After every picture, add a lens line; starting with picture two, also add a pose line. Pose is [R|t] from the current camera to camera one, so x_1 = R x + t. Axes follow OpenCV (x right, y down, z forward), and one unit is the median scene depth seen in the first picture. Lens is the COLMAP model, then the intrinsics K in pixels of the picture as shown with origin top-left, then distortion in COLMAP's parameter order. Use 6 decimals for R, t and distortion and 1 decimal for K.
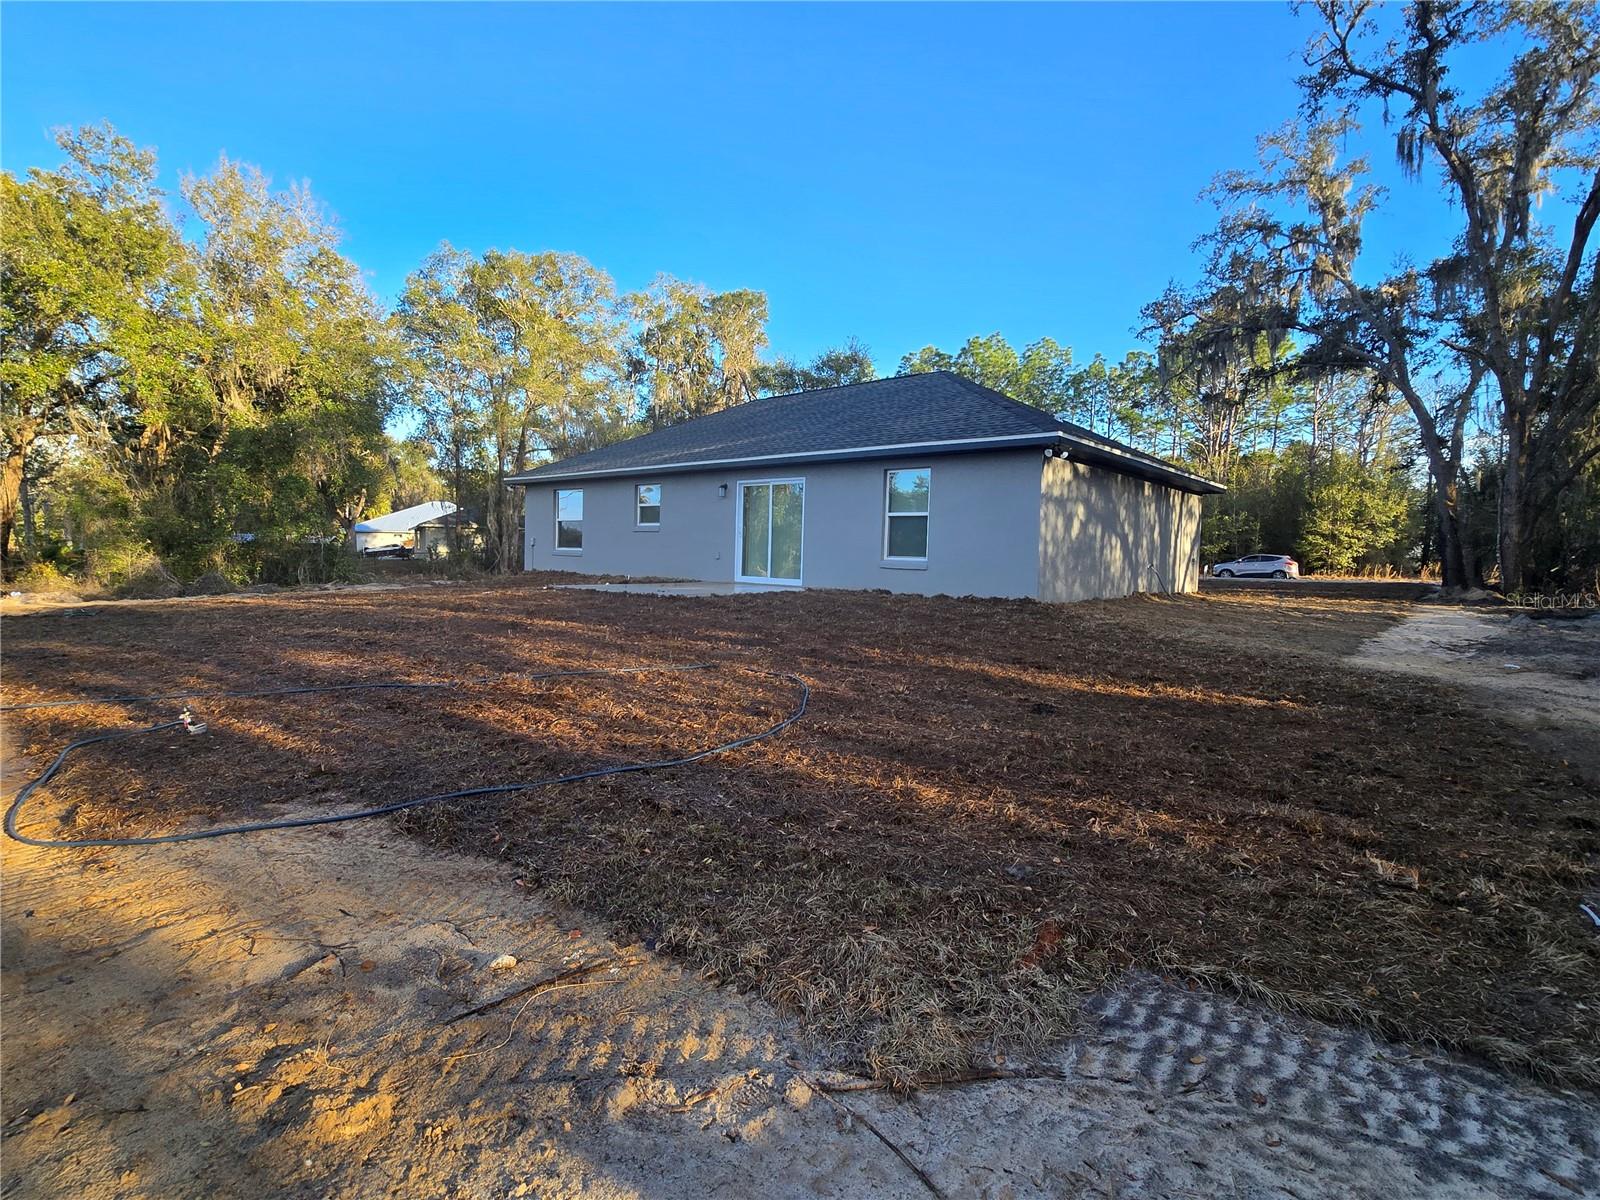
lens RADIAL K [[653.9, 0, 798.2], [0, 653.9, 593.6], [0, 0, 1]] dist [-0.001509, -0.000144]
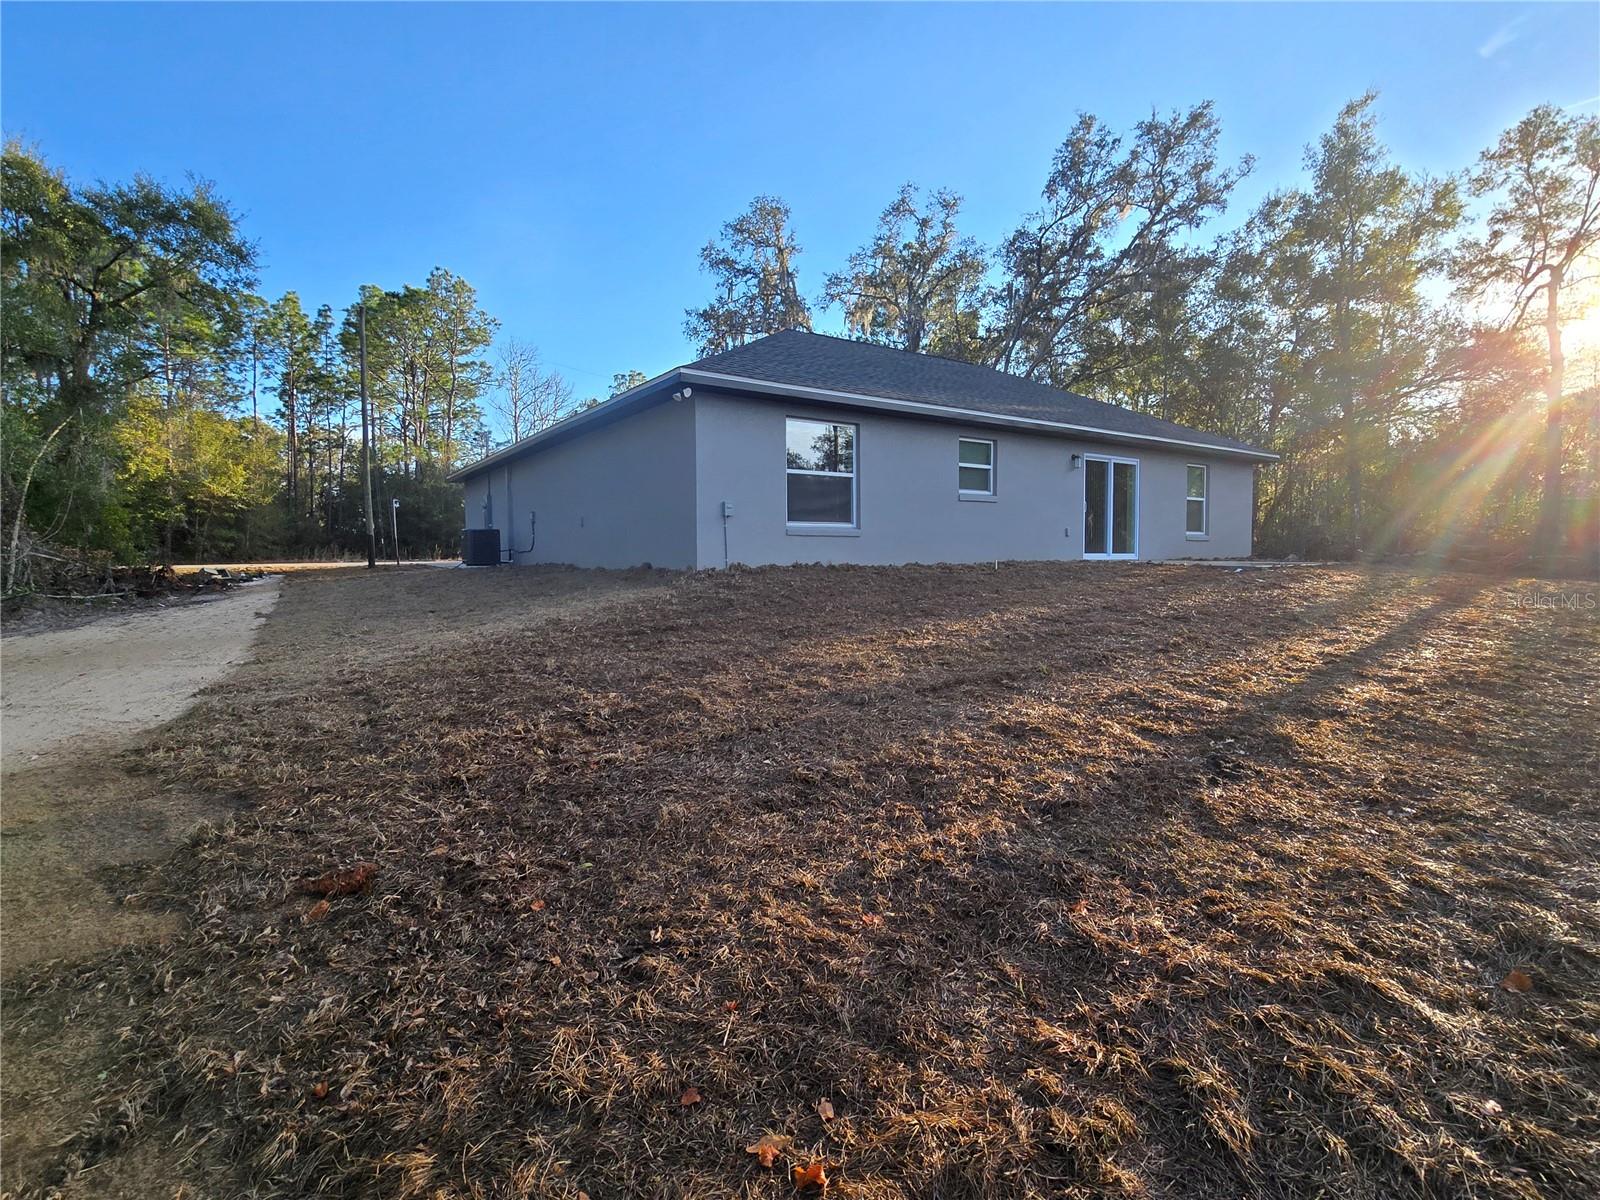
lens RADIAL K [[653.9, 0, 798.2], [0, 653.9, 593.6], [0, 0, 1]] dist [-0.001509, -0.000144]
pose [[0.448869, -0.091001, 0.888952, -1.077531], [0.055892, 0.995712, 0.073708, -0.057847], [-0.891848, 0.016600, 0.452031, 0.886837]]
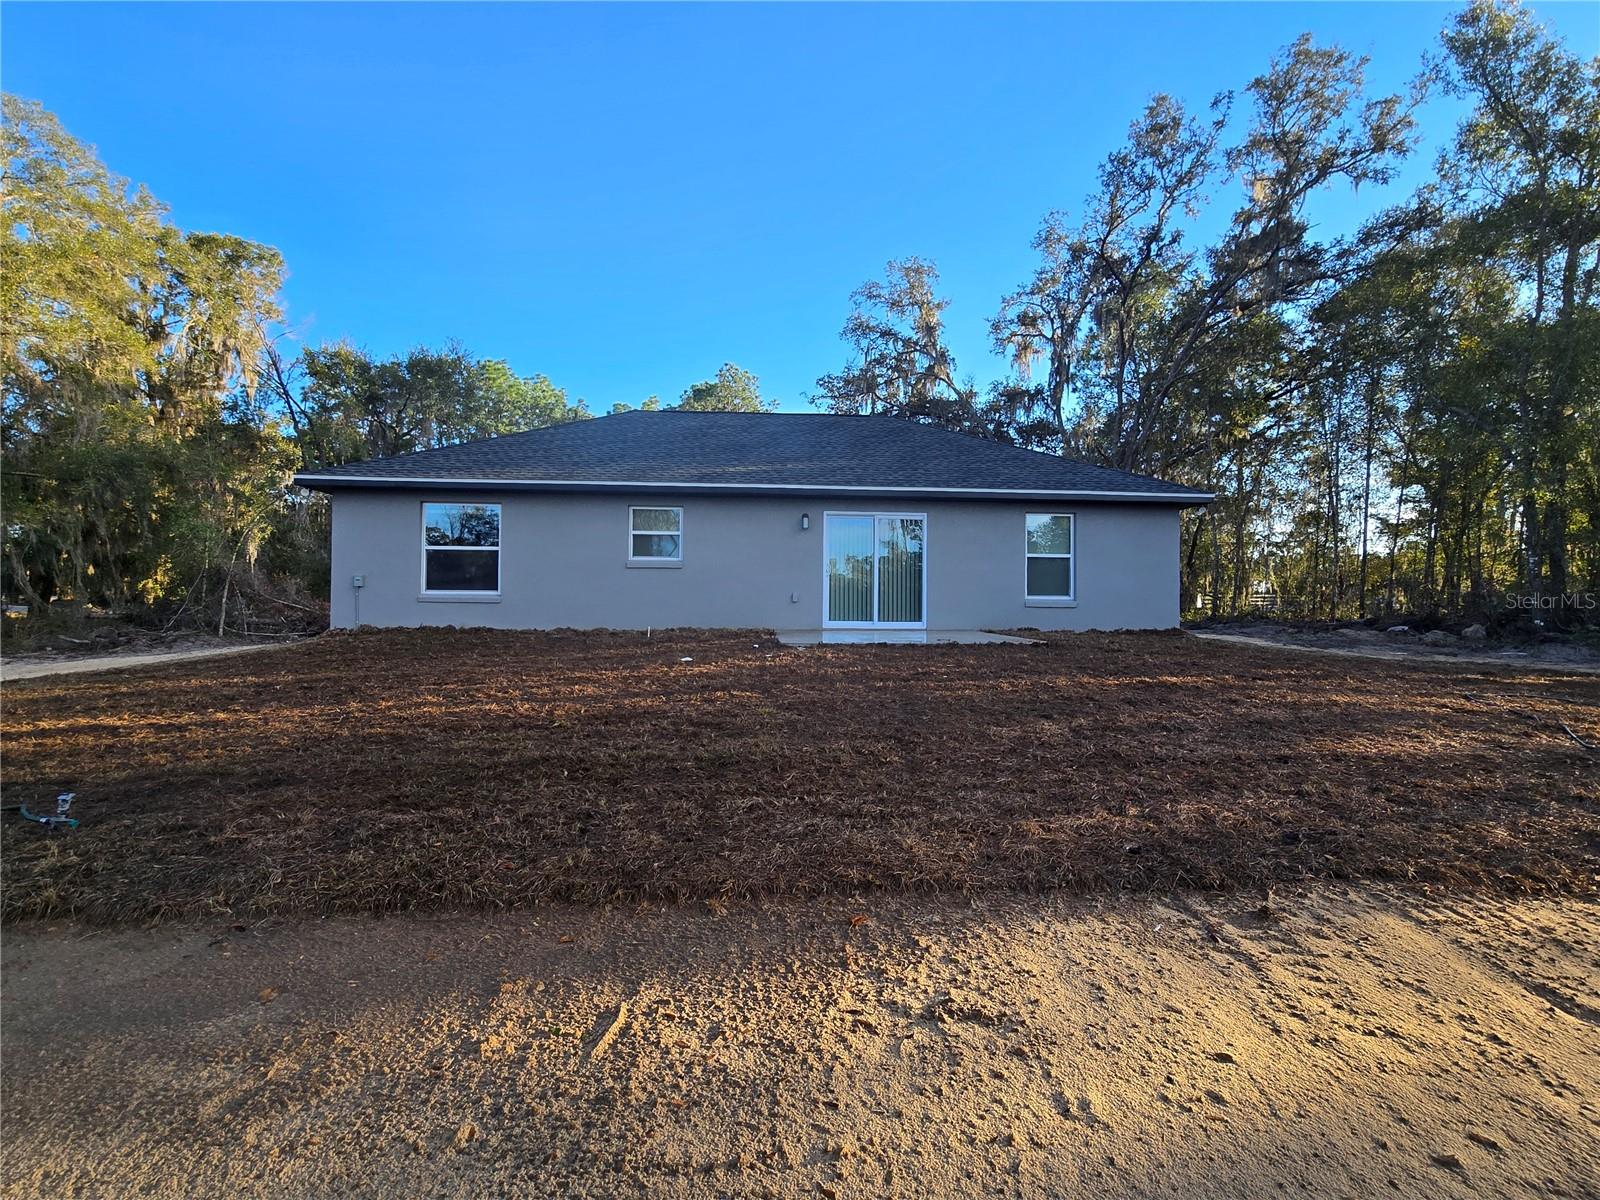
lens RADIAL K [[643.8, 0, 800.0], [0, 643.8, 600.0], [0, 0, 1]] dist [0.000571, 0.000008]
pose [[0.782784, -0.024283, 0.621820, -0.572799], [0.047459, 0.998658, -0.020744, -0.034402], [-0.620482, 0.045749, 0.782885, 0.323100]]
